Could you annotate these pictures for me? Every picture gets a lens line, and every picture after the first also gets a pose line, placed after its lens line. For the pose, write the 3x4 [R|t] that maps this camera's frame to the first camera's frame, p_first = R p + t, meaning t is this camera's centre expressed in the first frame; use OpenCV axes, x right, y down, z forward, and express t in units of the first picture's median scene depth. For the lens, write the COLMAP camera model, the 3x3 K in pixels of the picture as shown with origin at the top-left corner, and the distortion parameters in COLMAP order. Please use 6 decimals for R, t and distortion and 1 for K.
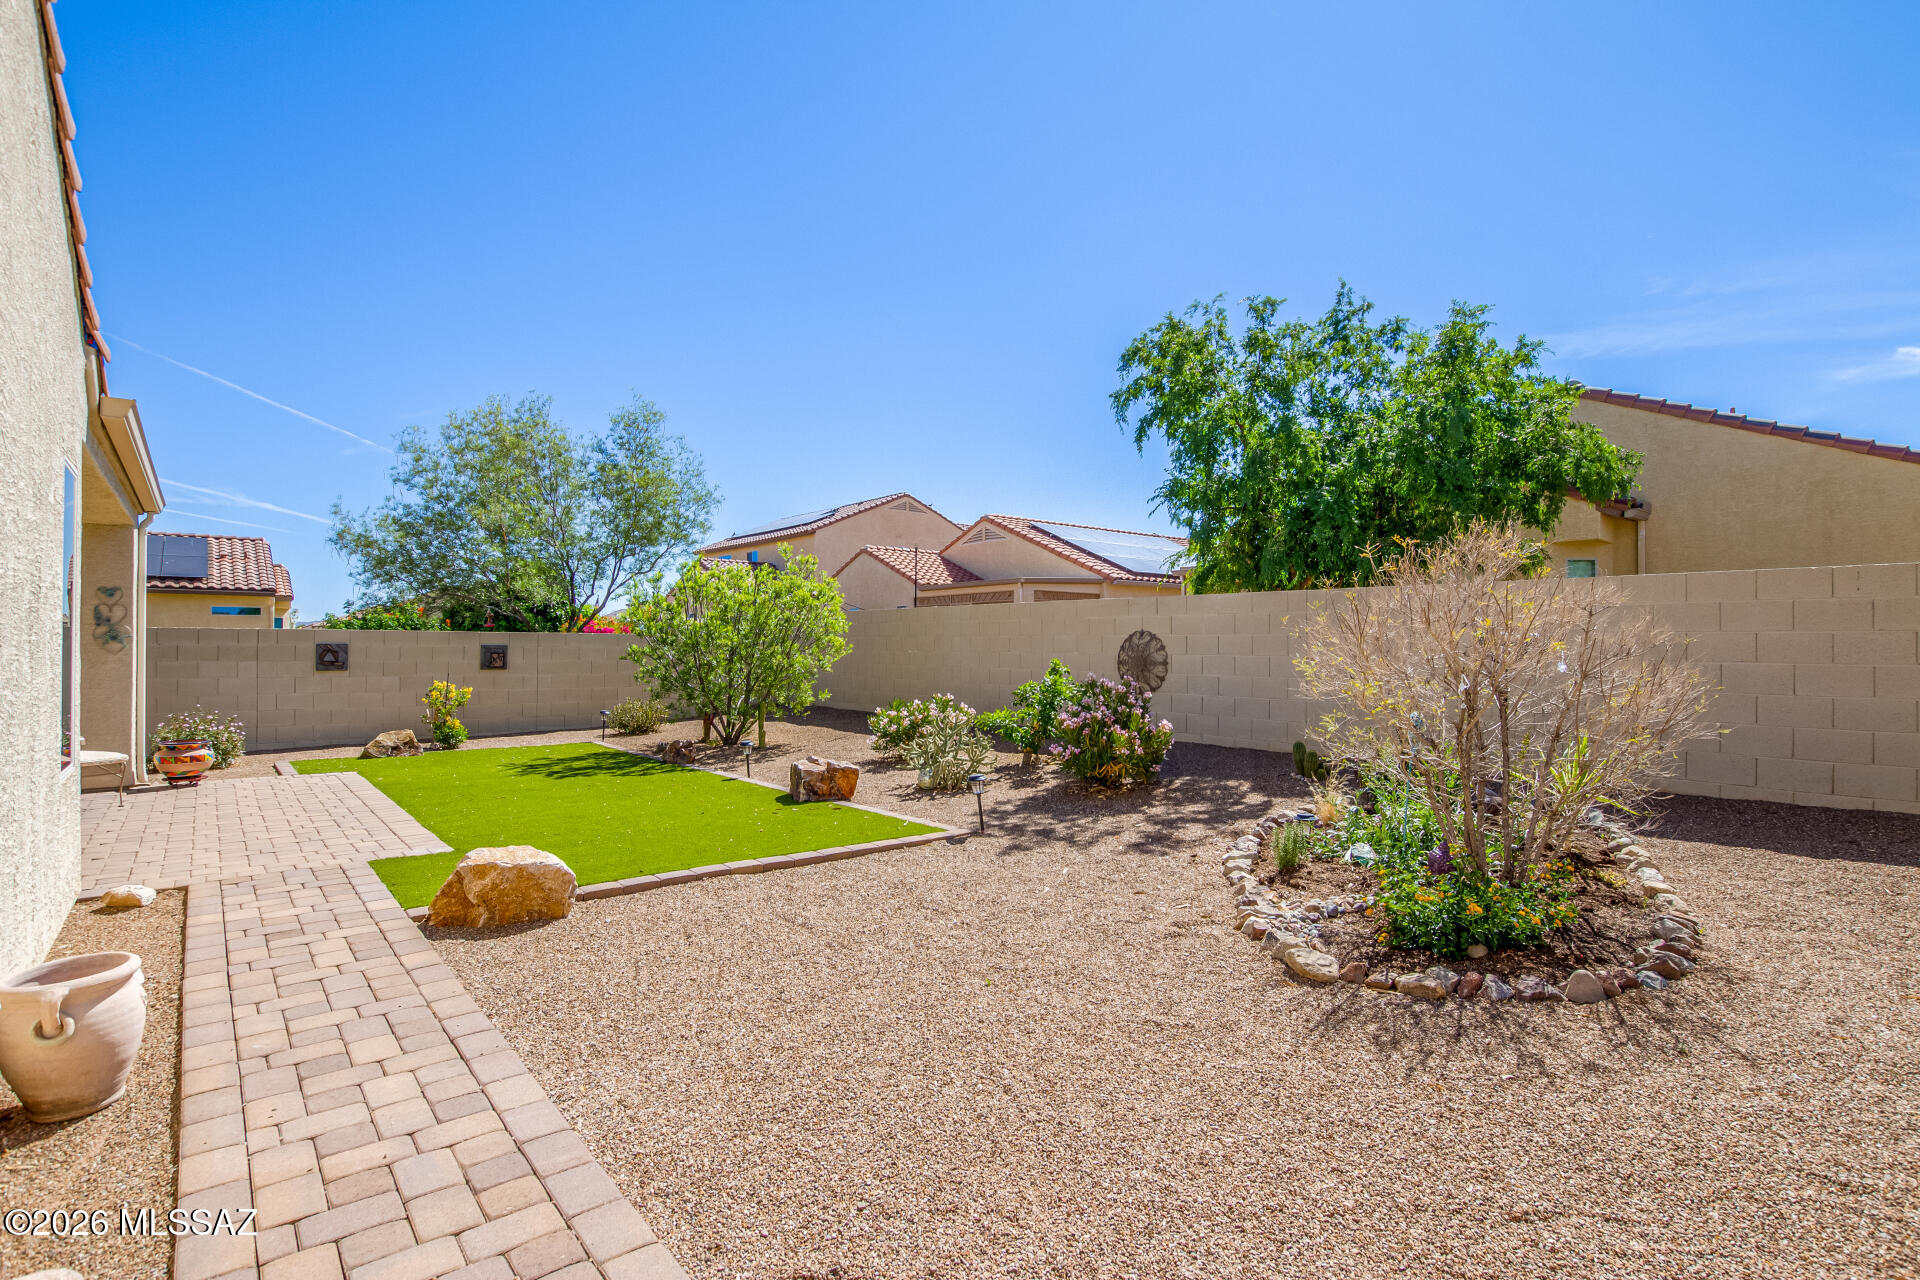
lens RADIAL K [[943.2, 0, 961.3], [0, 943.2, 647.0], [0, 0, 1]] dist [-0.002502, -0.001712]
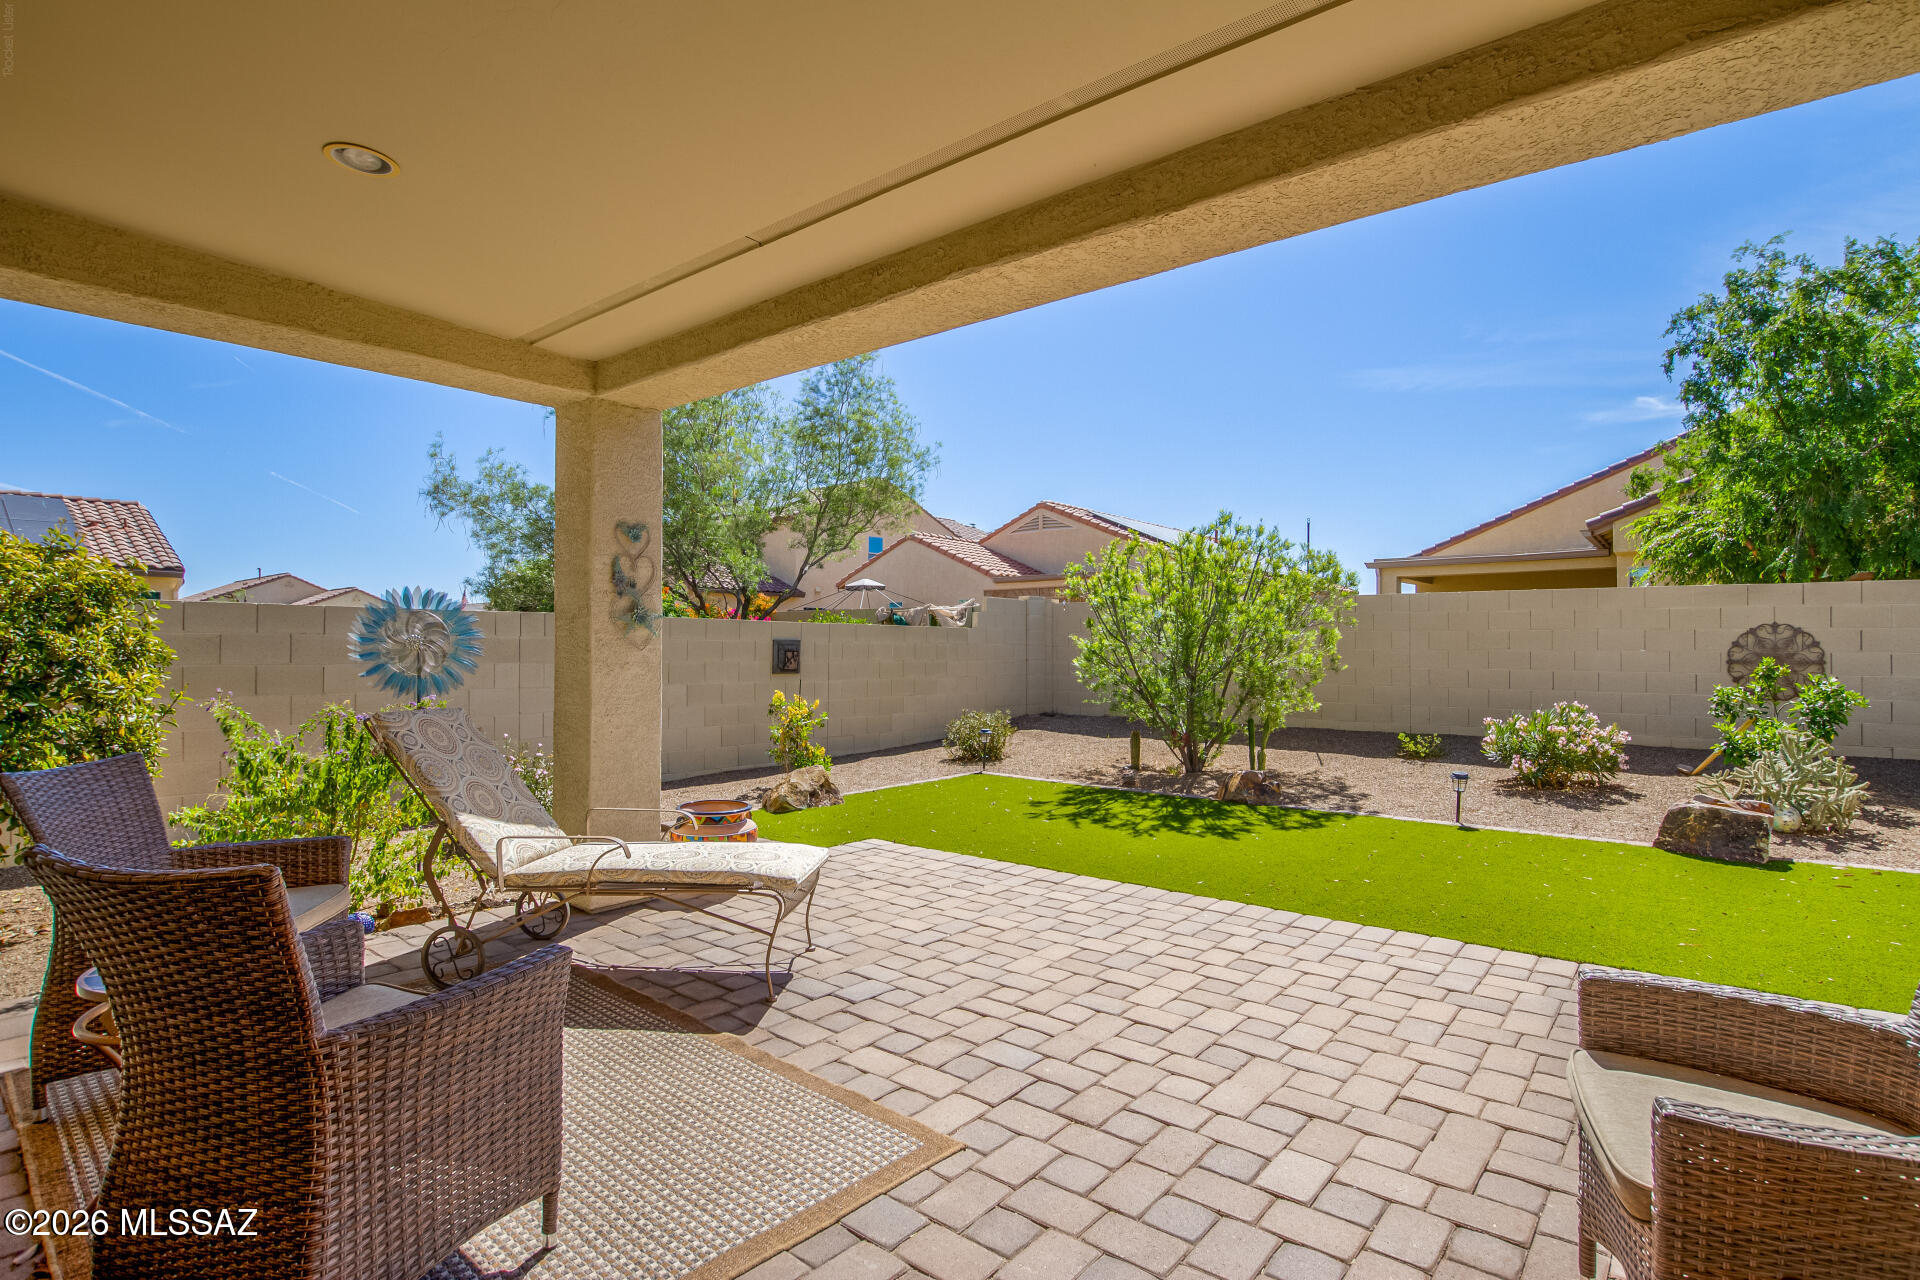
lens RADIAL K [[943.2, 0, 1008.3], [0, 943.2, 632.7], [0, 0, 1]] dist [-0.002502, -0.001712]
pose [[0.974925, 0.005035, 0.222475, -0.571120], [-0.001715, 0.999884, -0.015118, 0.004171], [-0.222525, 0.014357, 0.974821, 0.303890]]
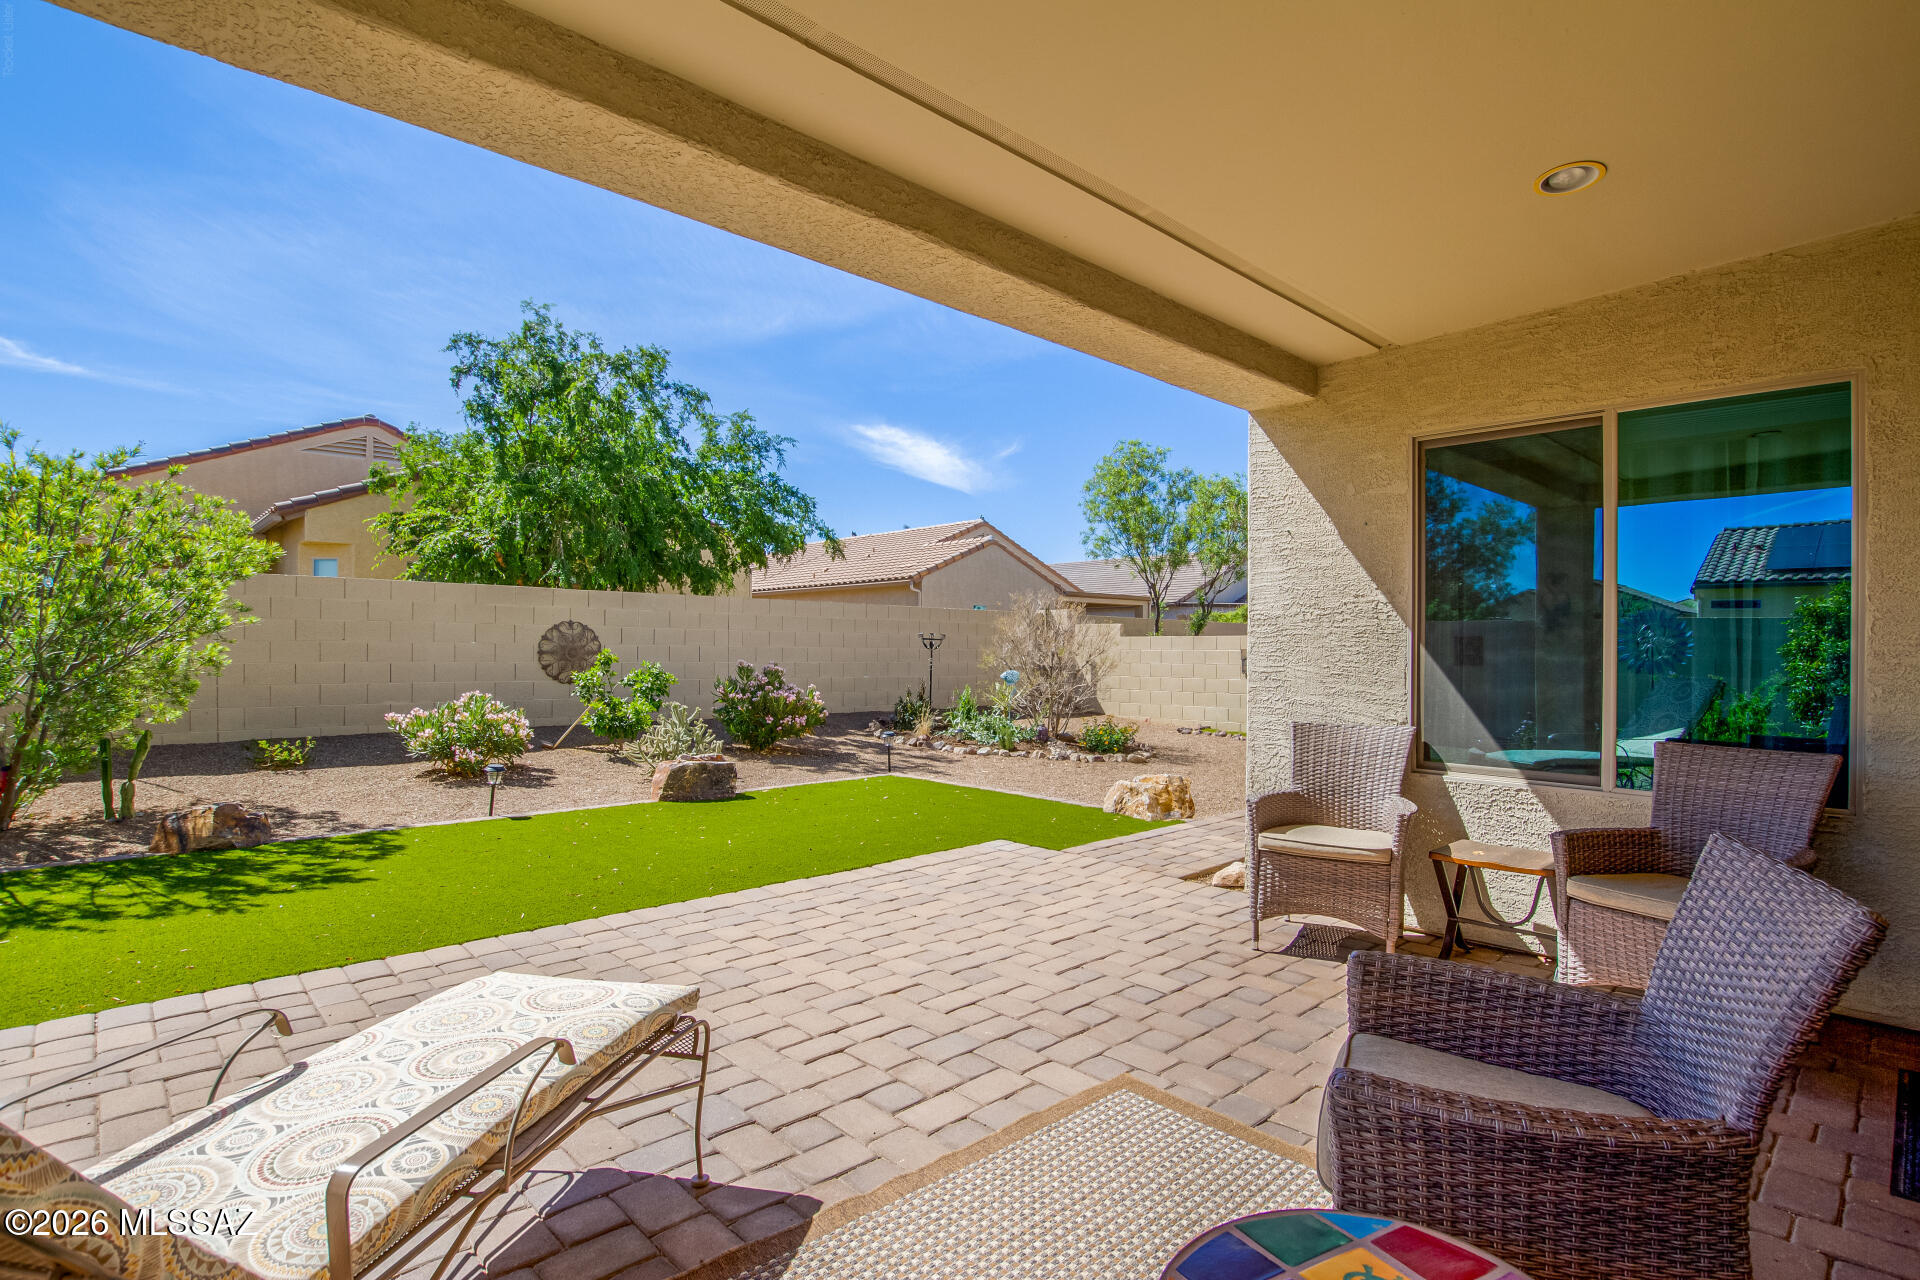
lens RADIAL K [[943.2, 0, 974.5], [0, 943.2, 636.0], [0, 0, 1]] dist [-0.002502, -0.001712]
pose [[-0.078760, 0.011030, 0.996833, -0.767401], [-0.008743, 0.999893, -0.011754, 0.006334], [-0.996855, -0.009641, -0.078655, 0.564890]]
